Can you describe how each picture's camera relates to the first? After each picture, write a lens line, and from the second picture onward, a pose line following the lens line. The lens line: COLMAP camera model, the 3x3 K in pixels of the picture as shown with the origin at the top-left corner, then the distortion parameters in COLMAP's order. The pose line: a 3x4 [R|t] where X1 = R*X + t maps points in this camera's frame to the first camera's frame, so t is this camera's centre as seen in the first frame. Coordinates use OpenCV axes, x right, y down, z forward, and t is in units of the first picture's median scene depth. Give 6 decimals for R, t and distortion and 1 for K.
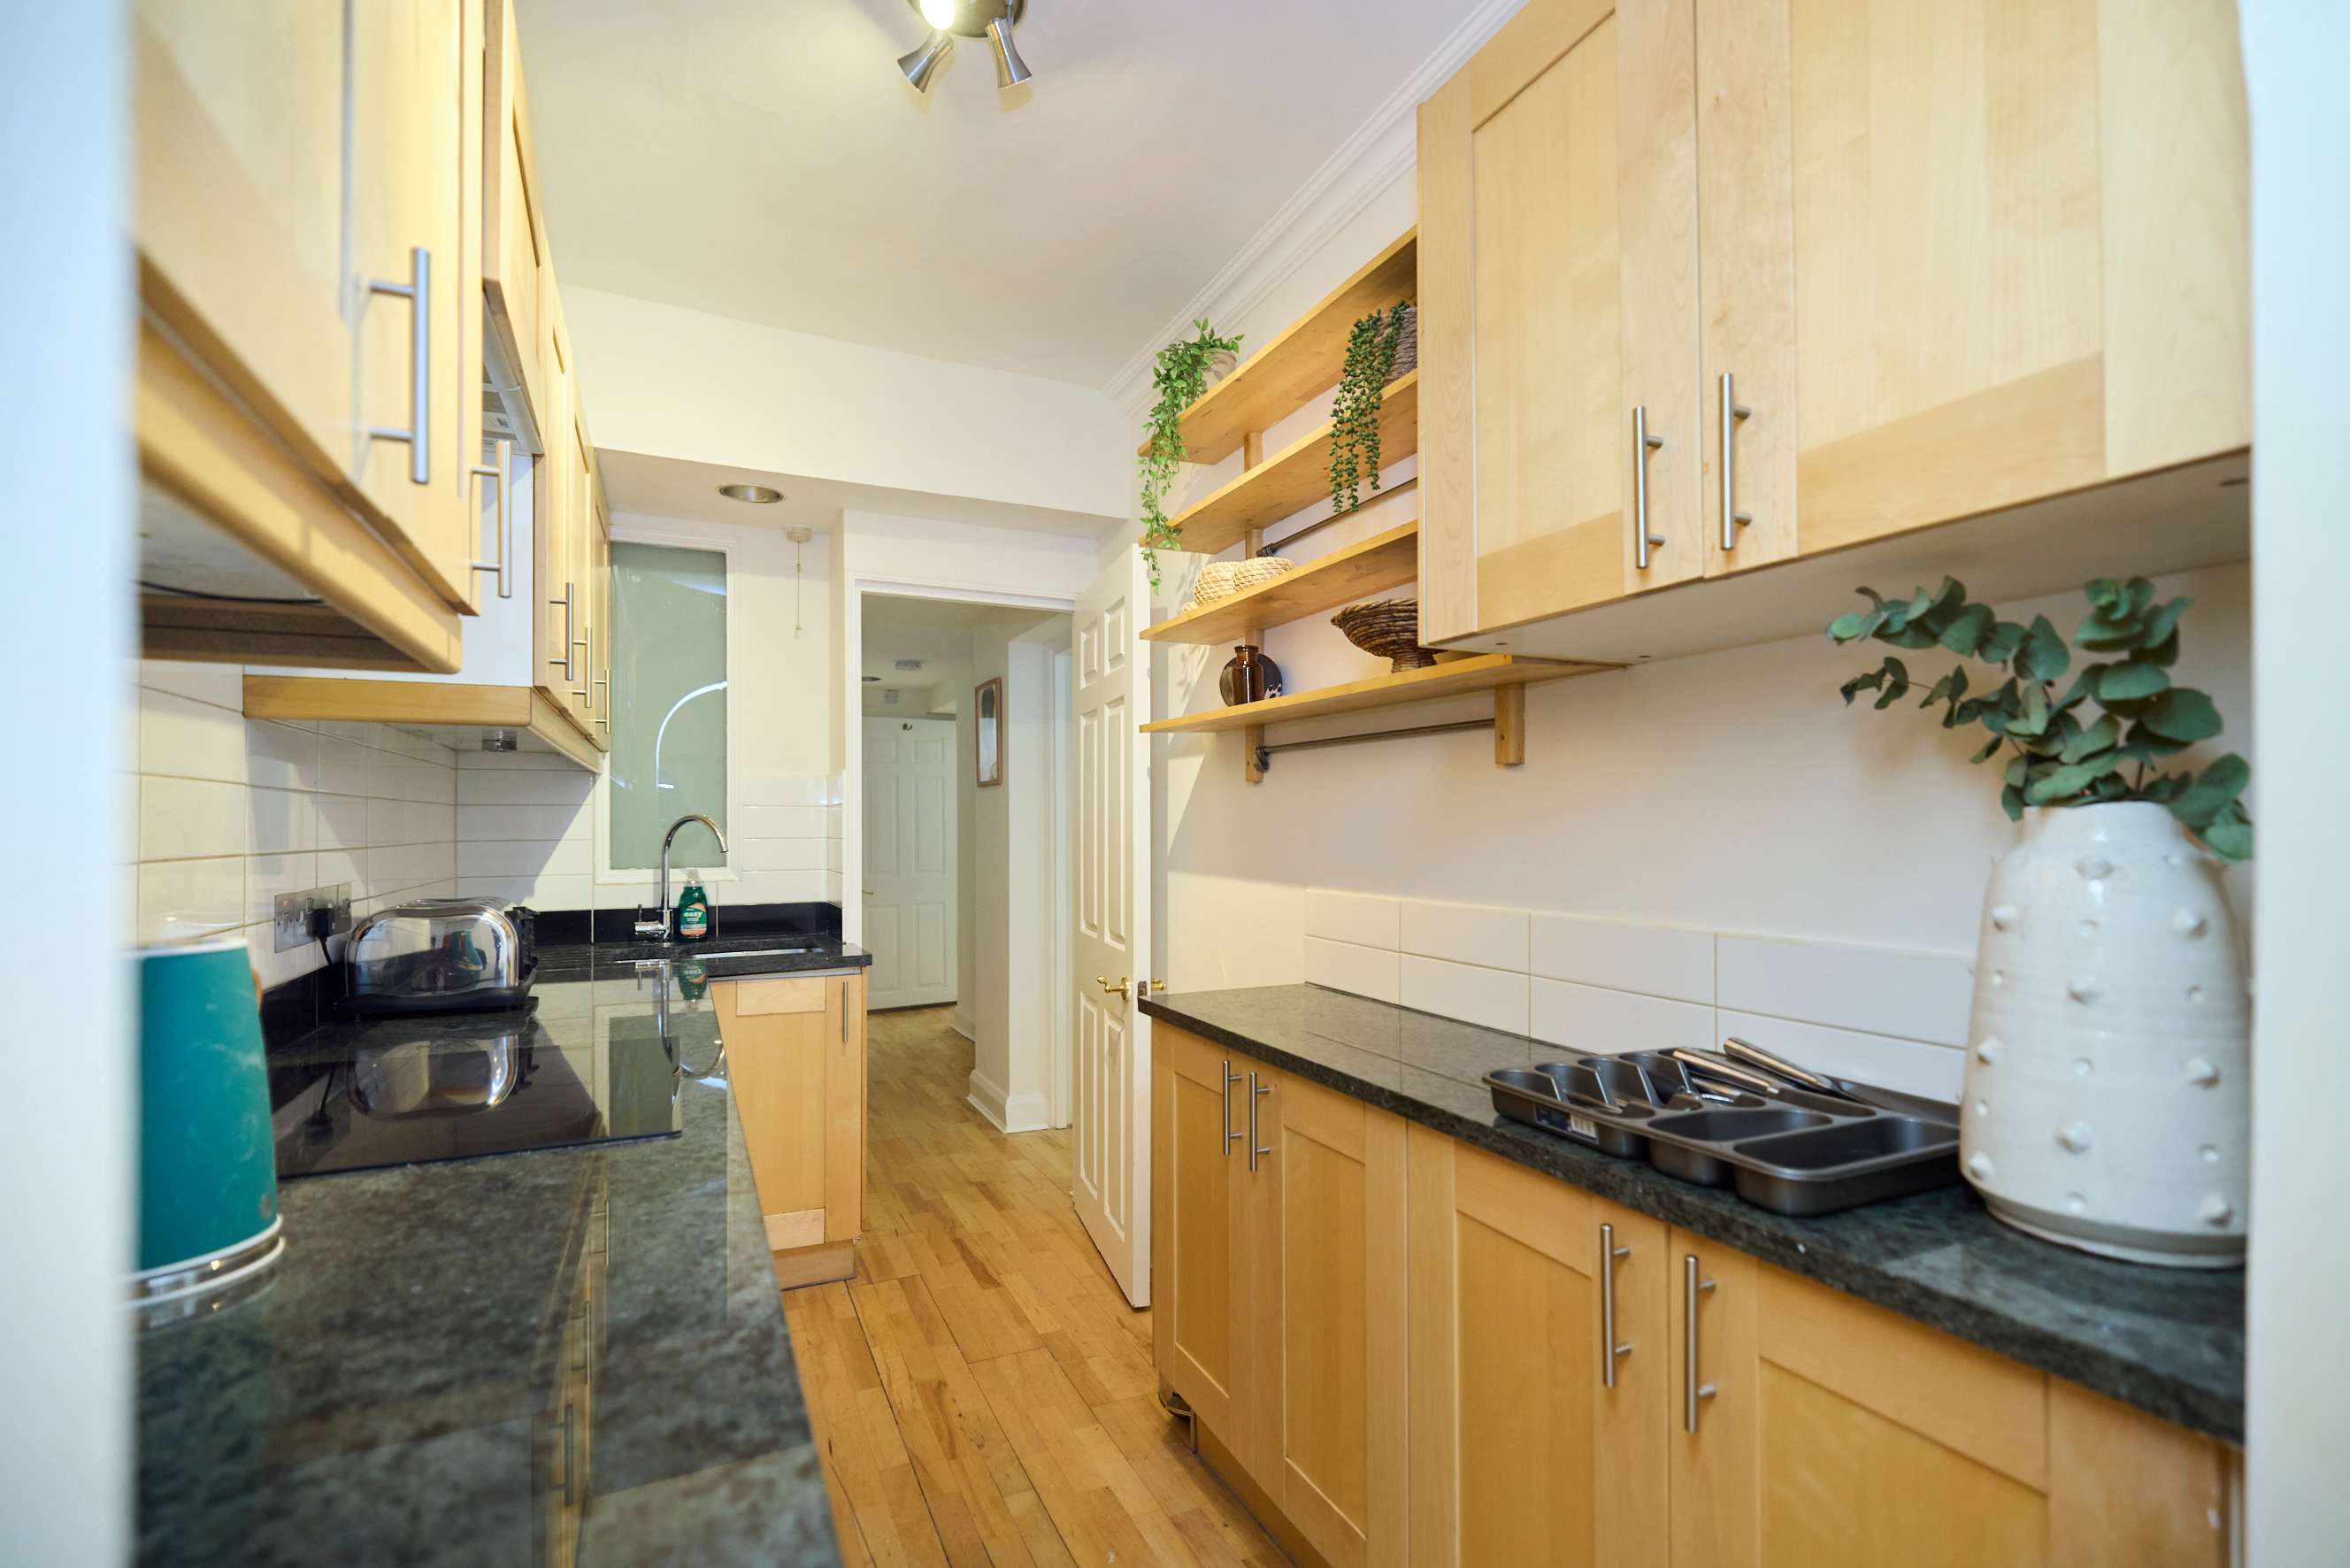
lens RADIAL K [[1053.0, 0, 1159.0], [0, 1053.0, 818.6], [0, 0, 1]] dist [-0.000302, -0.000374]
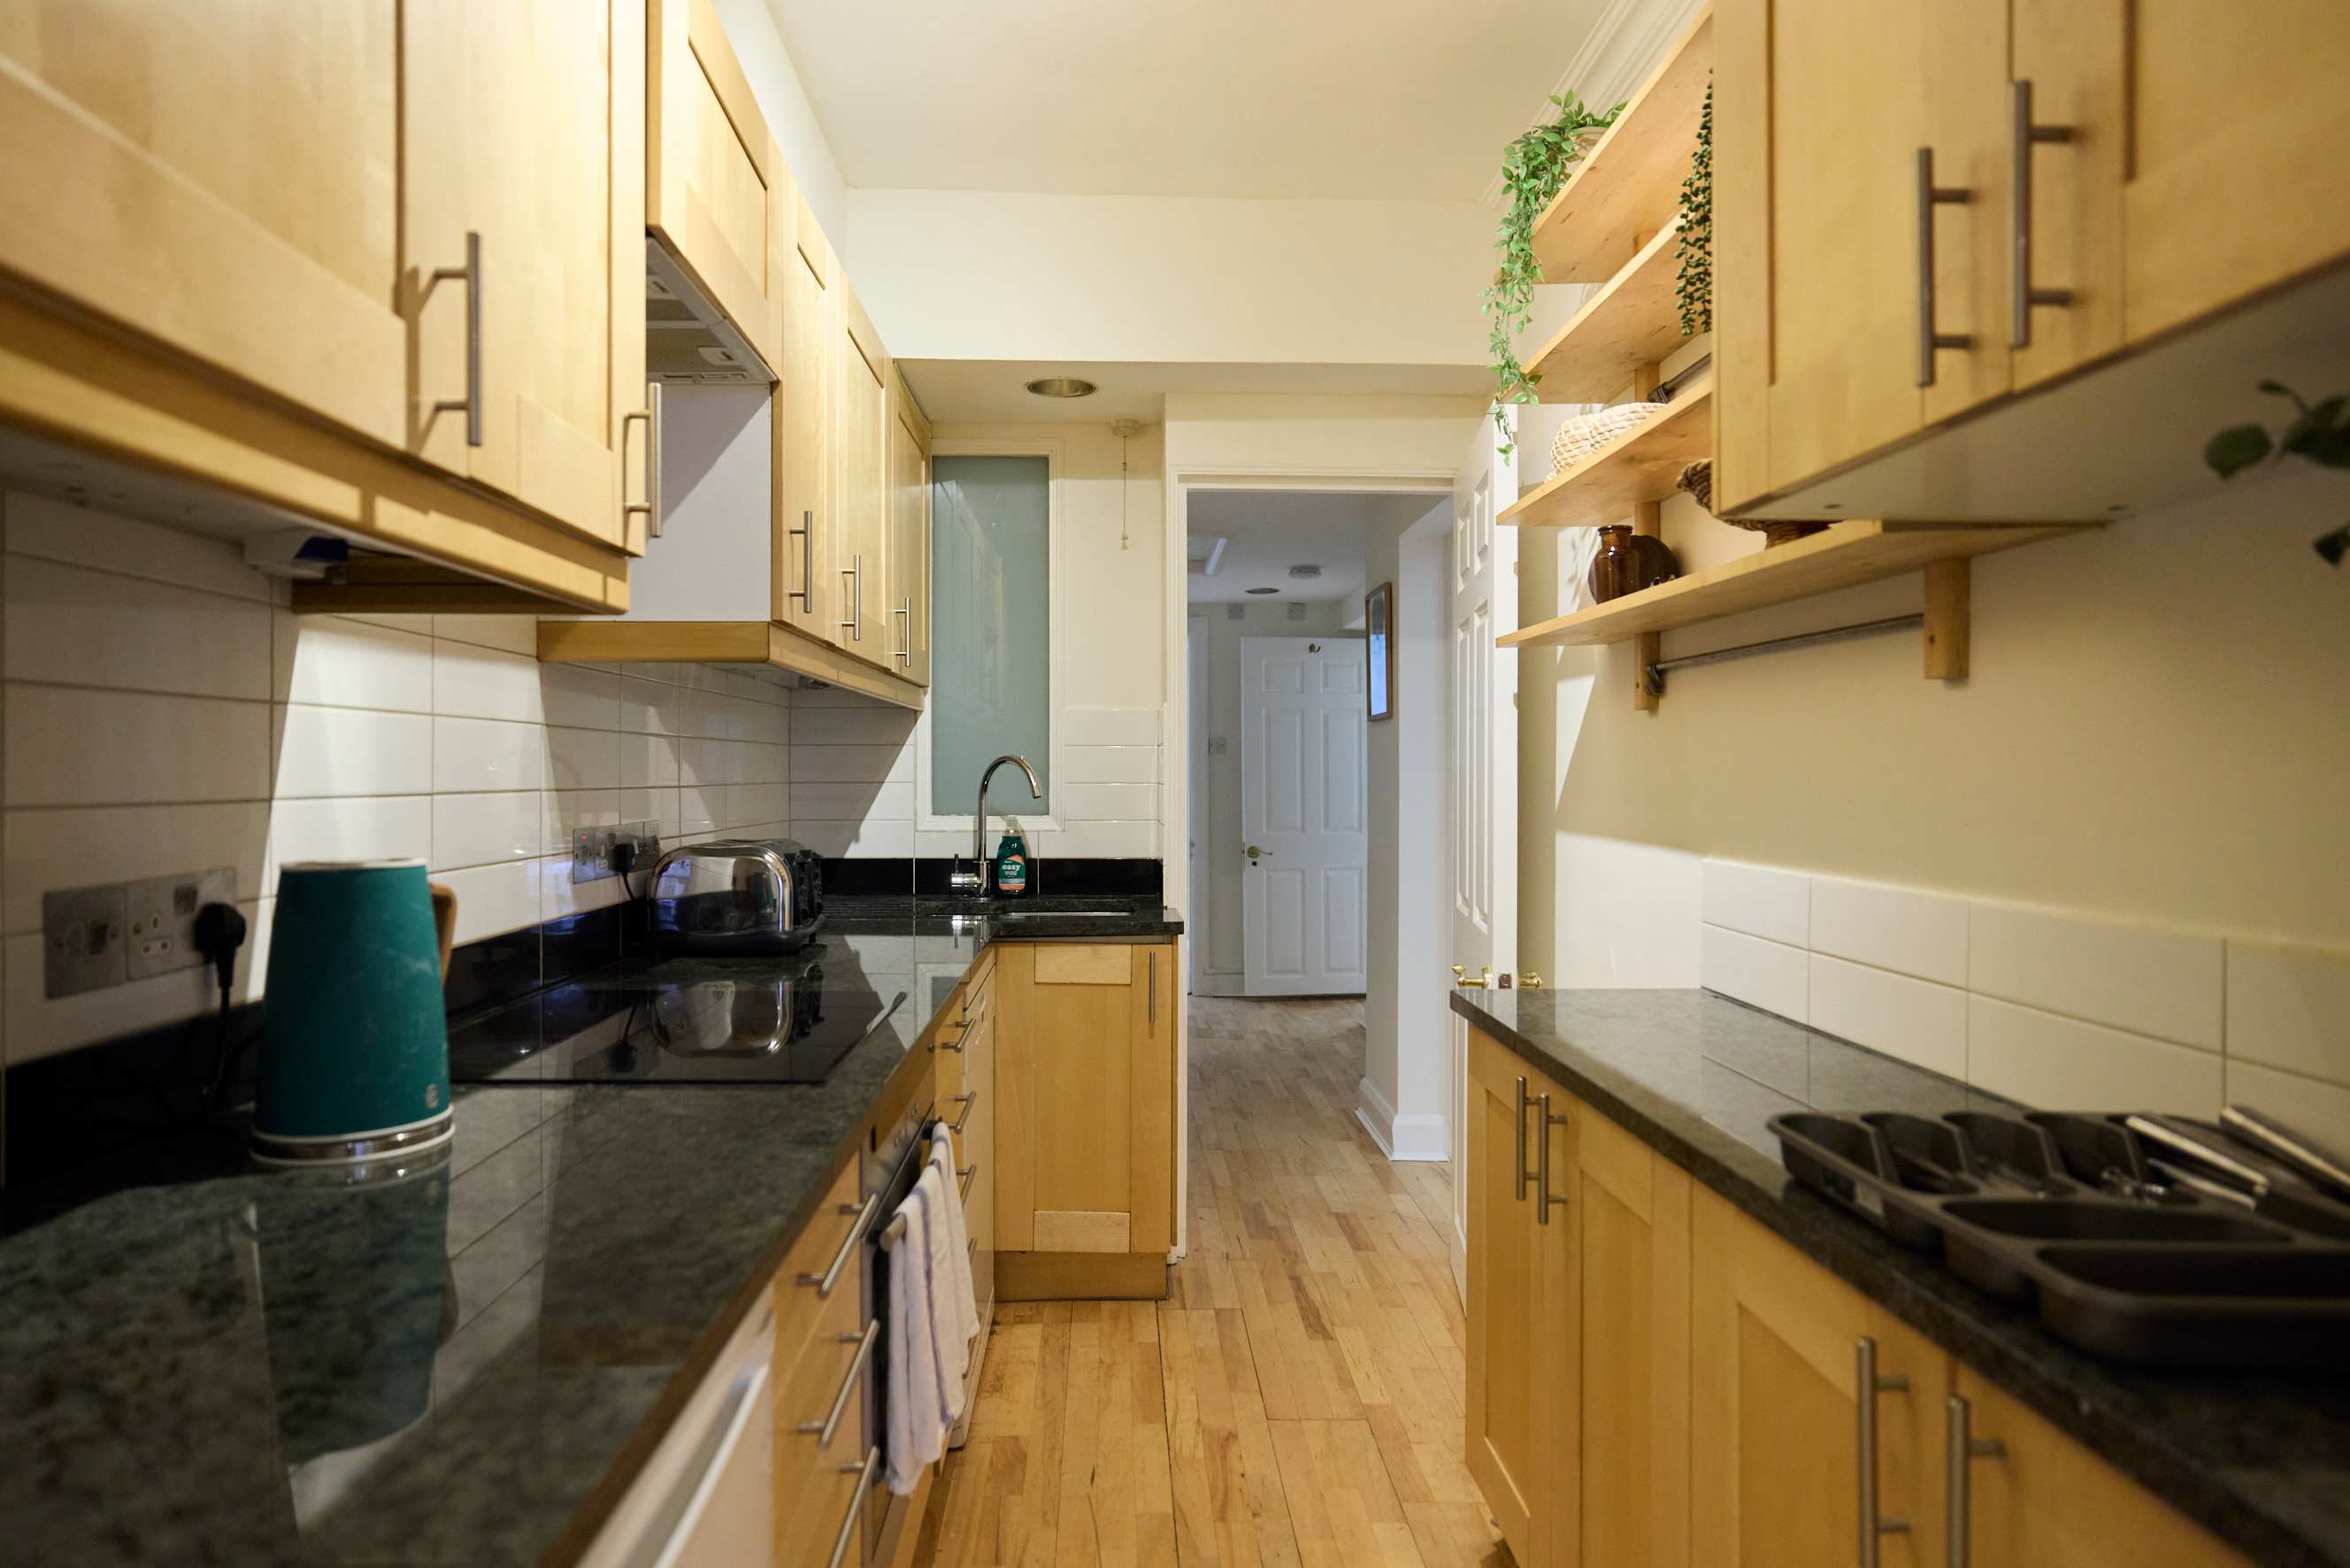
lens RADIAL K [[1350.0, 0, 1127.5], [0, 1350.0, 781.7], [0, 0, 1]] dist [-0.030059, 0.022218]
pose [[0.912117, 0.008845, -0.409834, 0.129333], [-0.003570, 0.999901, 0.013633, 0.002841], [0.409913, -0.010972, 0.912058, 0.000180]]
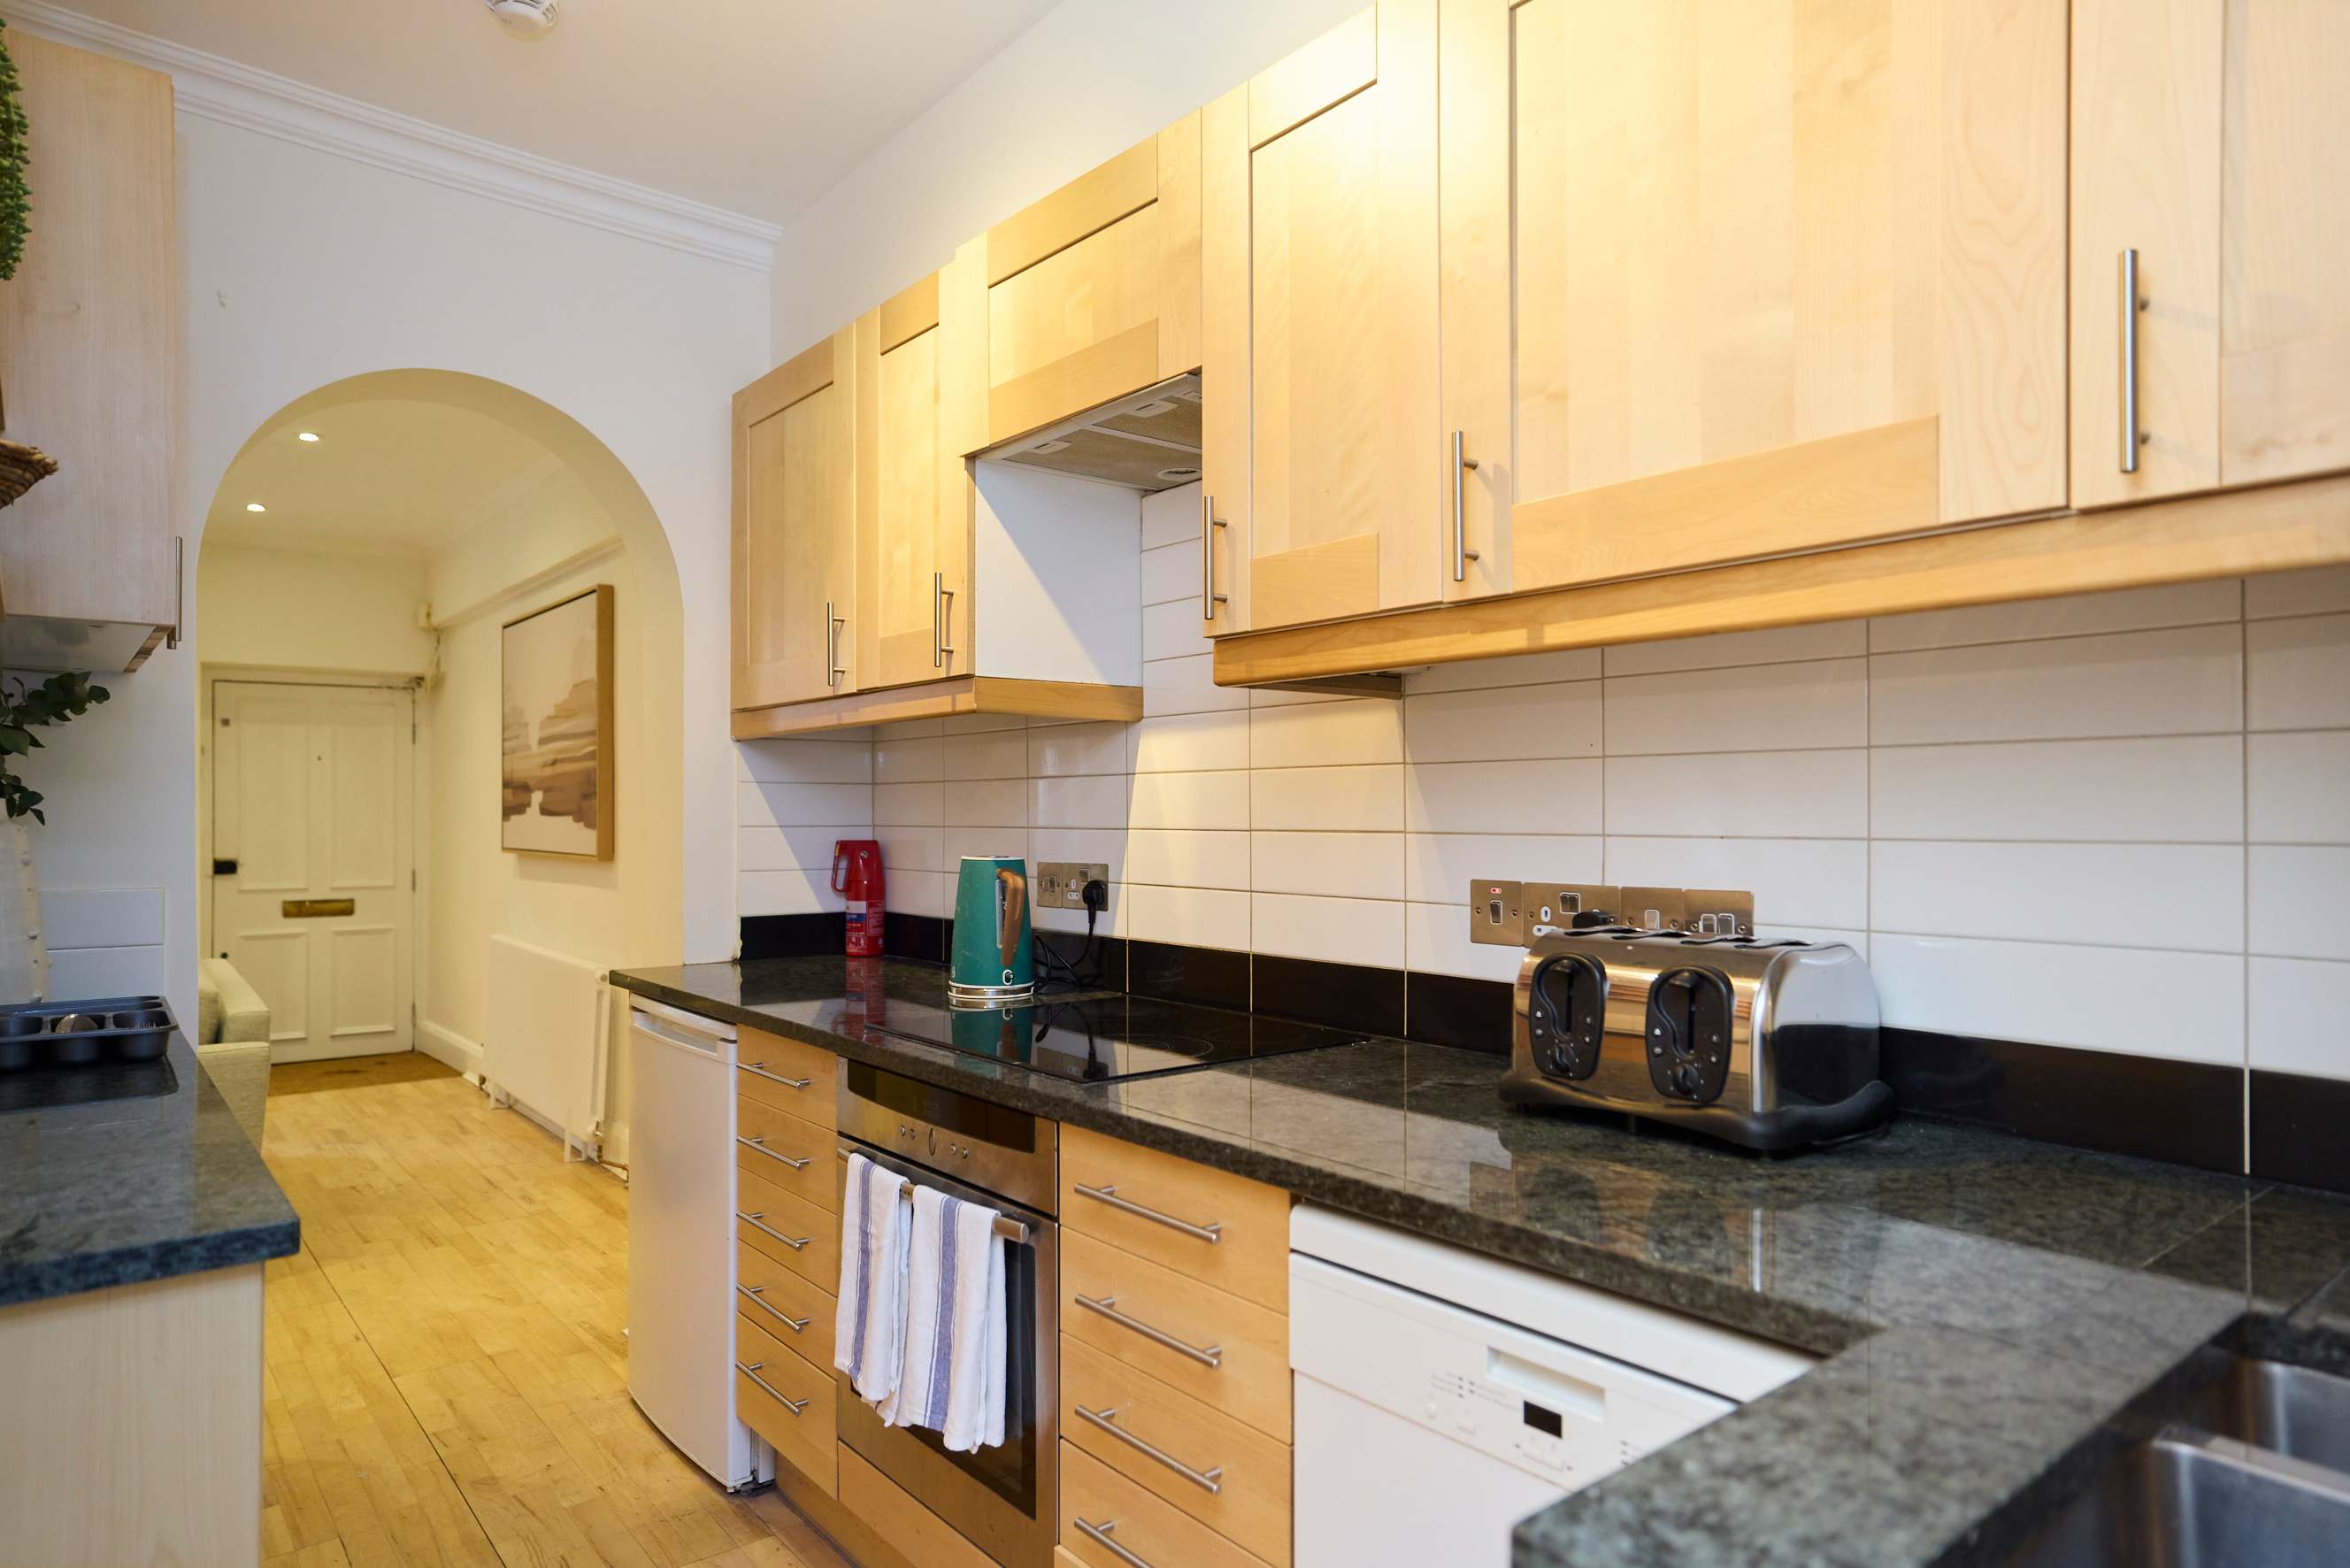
lens RADIAL K [[1381.7, 0, 1173.8], [0, 1381.7, 805.9], [0, 0, 1]] dist [-0.001798, -0.000360]
pose [[-0.969922, 0.006181, -0.243336, -0.177939], [0.007832, 0.999952, -0.005817, 0.007947], [0.243288, -0.007548, -0.969925, 1.248538]]
